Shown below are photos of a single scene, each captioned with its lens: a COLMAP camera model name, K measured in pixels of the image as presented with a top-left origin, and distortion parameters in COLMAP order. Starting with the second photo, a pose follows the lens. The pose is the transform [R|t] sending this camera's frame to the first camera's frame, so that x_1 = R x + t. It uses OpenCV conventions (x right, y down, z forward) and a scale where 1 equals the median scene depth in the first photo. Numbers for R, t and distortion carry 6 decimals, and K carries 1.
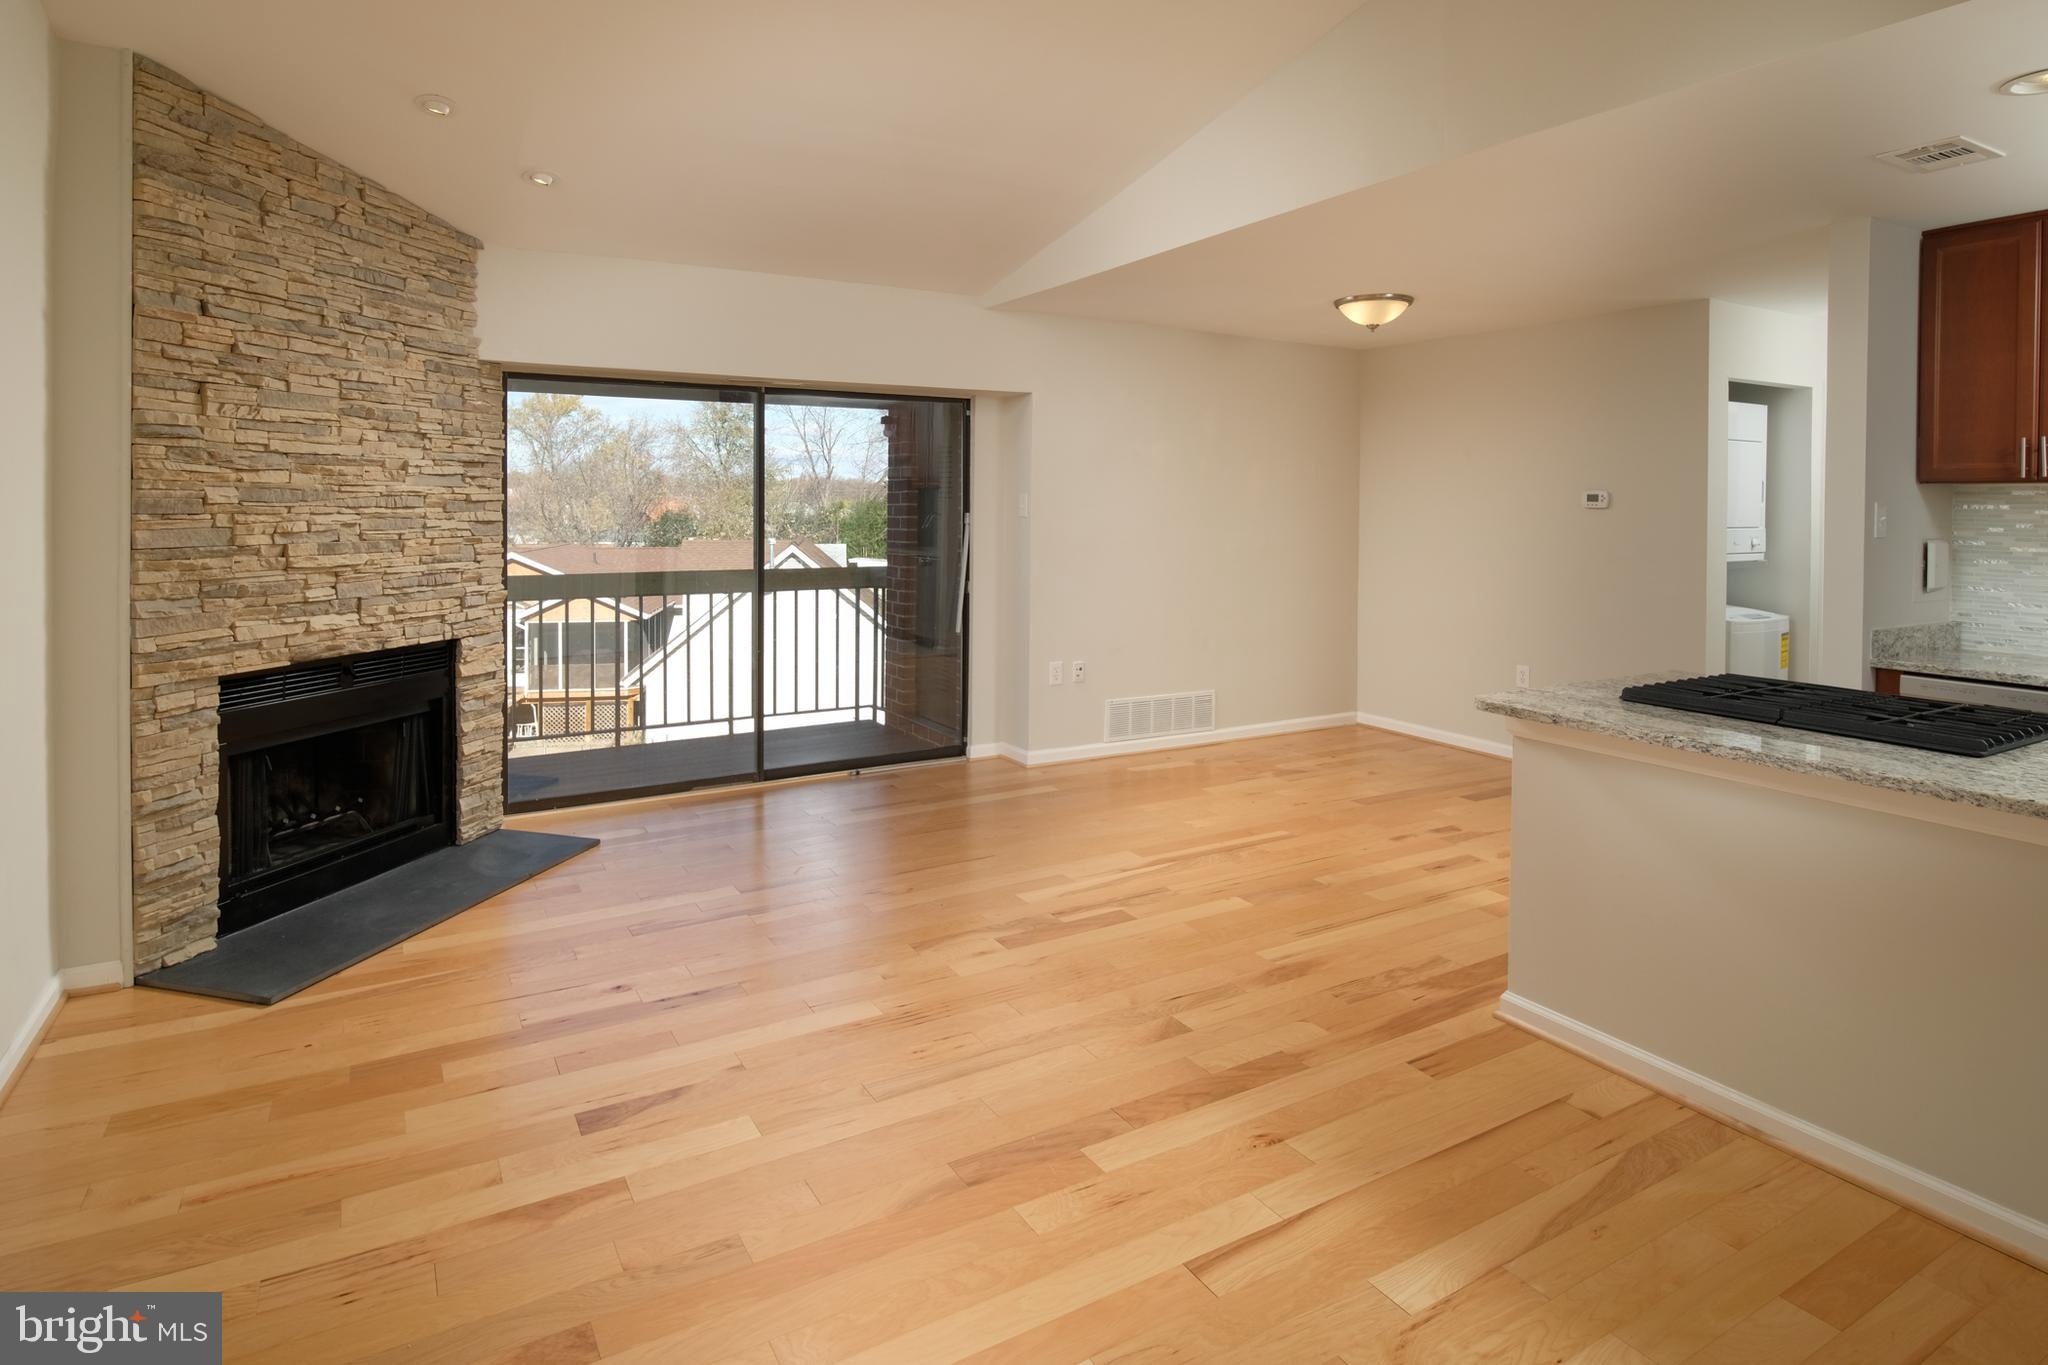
lens RADIAL K [[1091.9, 0, 1021.9], [0, 1091.9, 512.9], [0, 0, 1]] dist [0.001549, 0.000383]
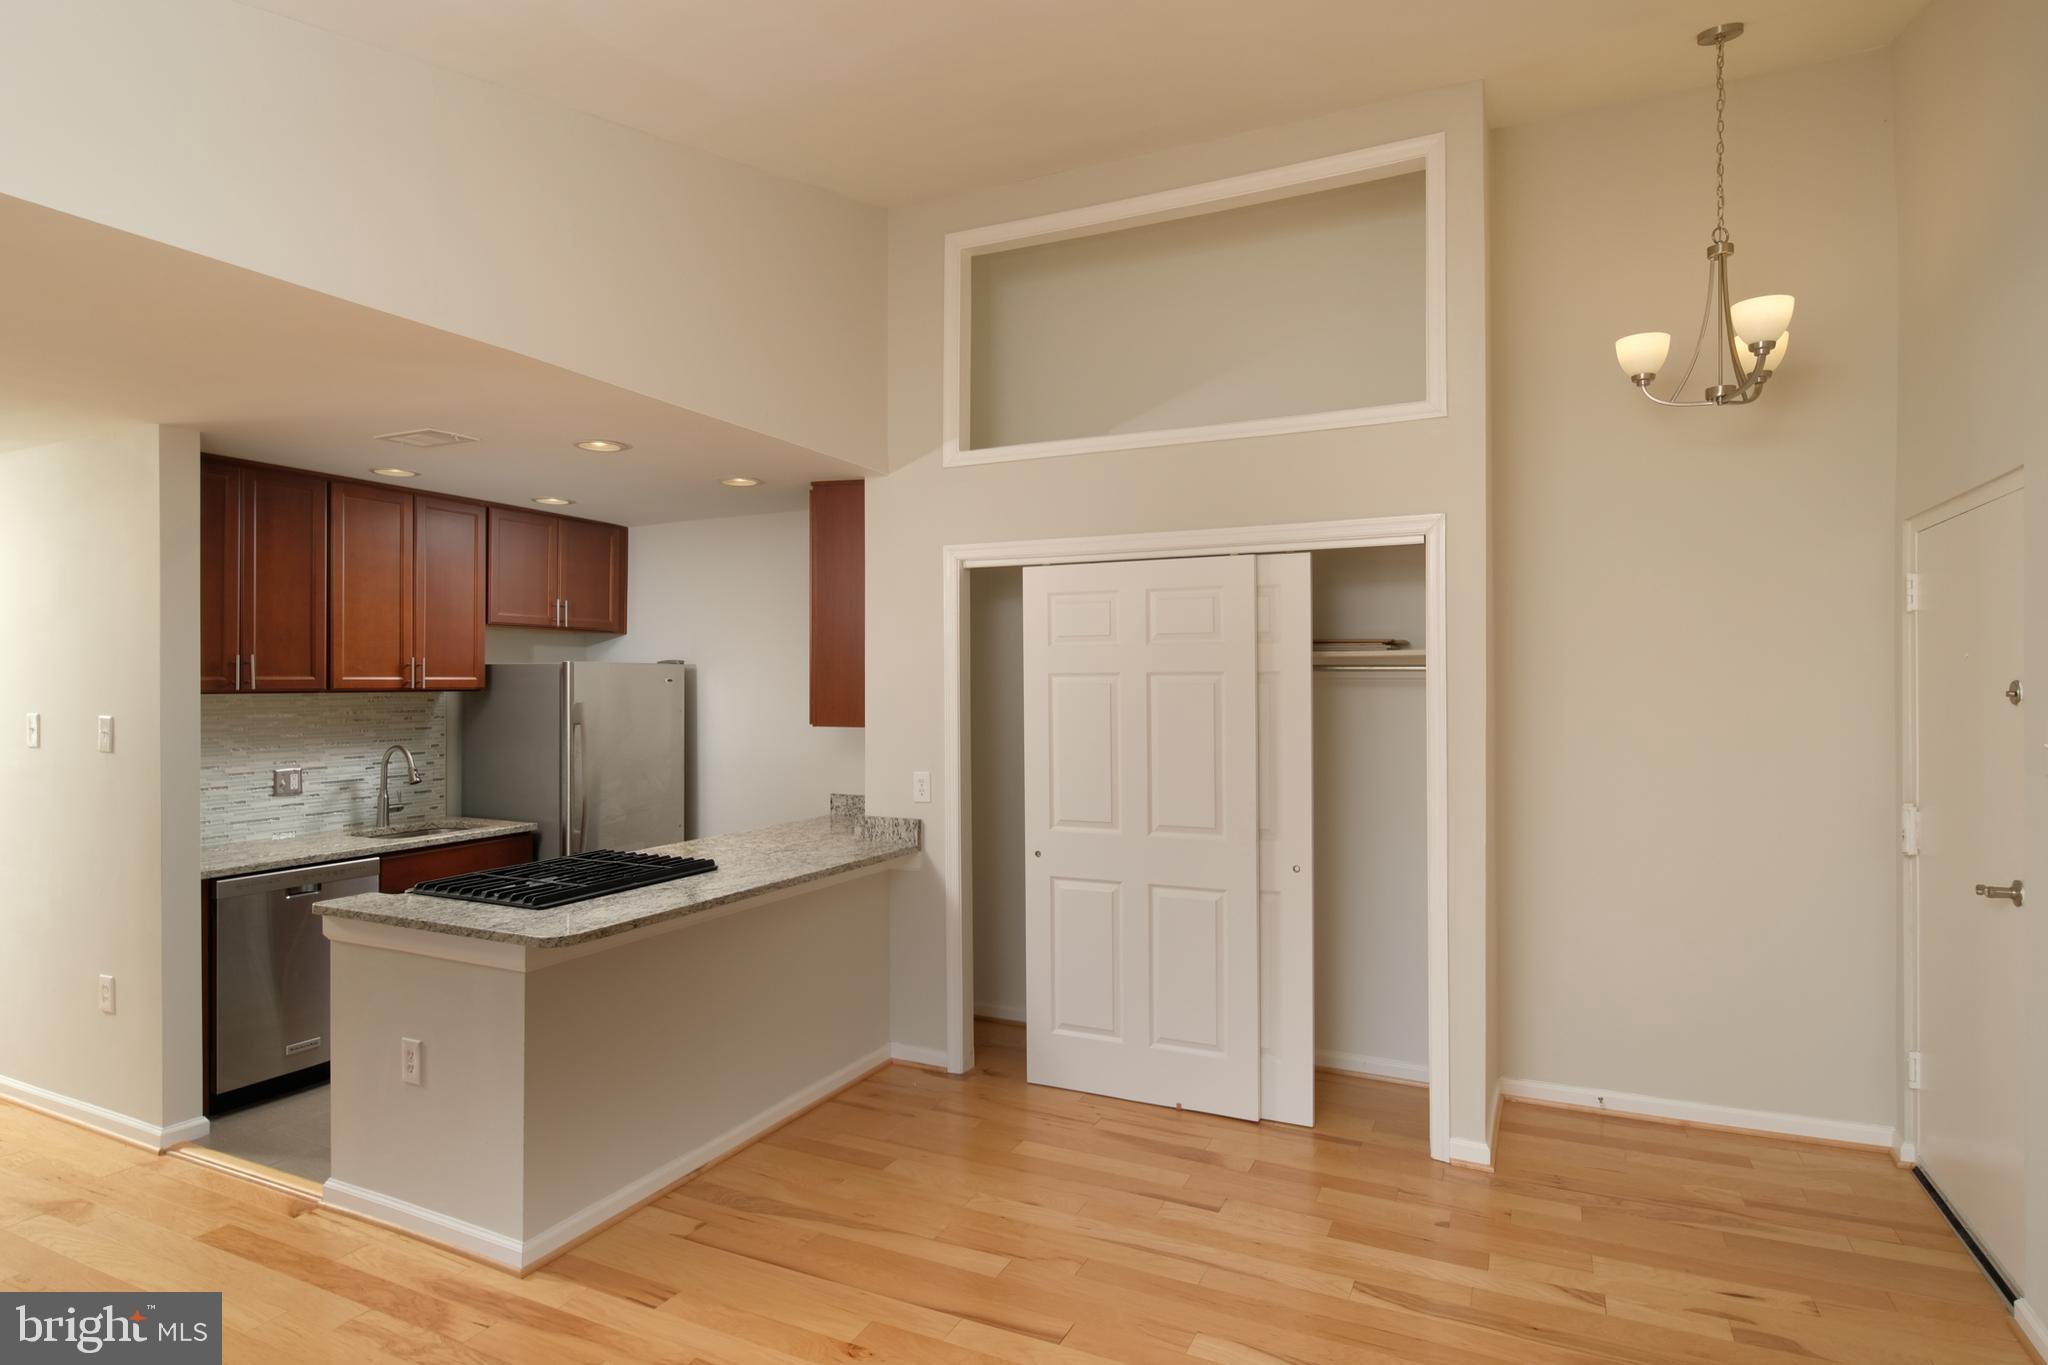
lens RADIAL K [[1106.4, 0, 1015.6], [0, 1106.4, 677.7], [0, 0, 1]] dist [-0.000076, -0.001005]
pose [[-0.554244, -0.007428, 0.832321, -0.478408], [0.003115, 0.999935, 0.010998, -0.051791], [-0.832349, 0.008689, -0.554184, 0.947011]]
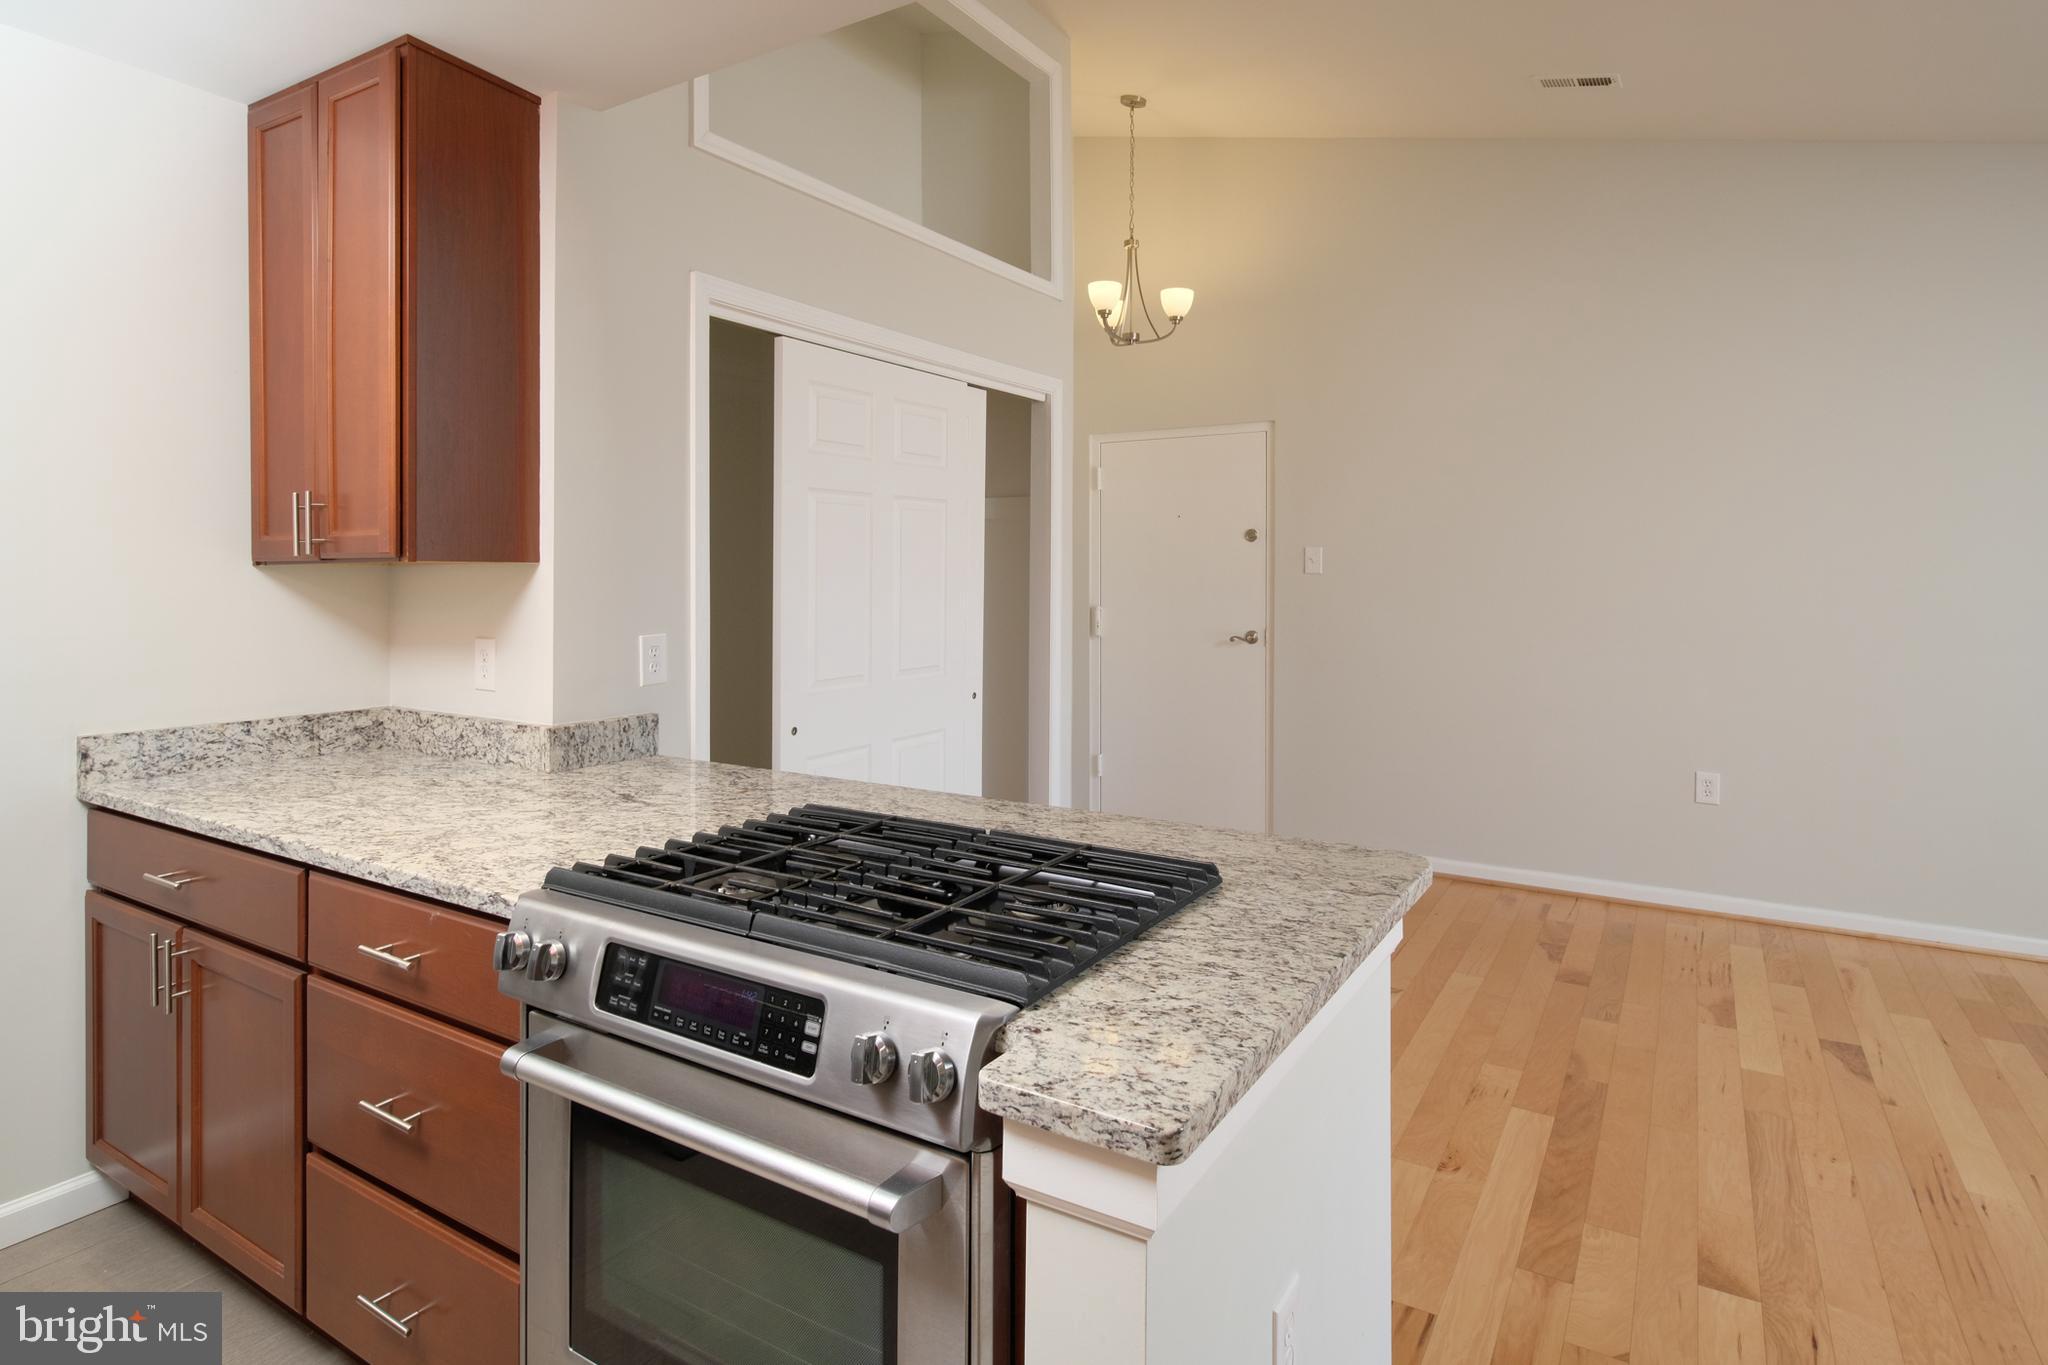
lens RADIAL K [[1106.2, 0, 1015.6], [0, 1106.2, 580.6], [0, 0, 1]] dist [-0.001229, 0.000071]
pose [[-0.885628, -0.007852, -0.464330, 0.691398], [-0.014593, 0.999834, 0.010926, 0.015968], [0.464167, 0.016452, -0.885595, 1.116920]]
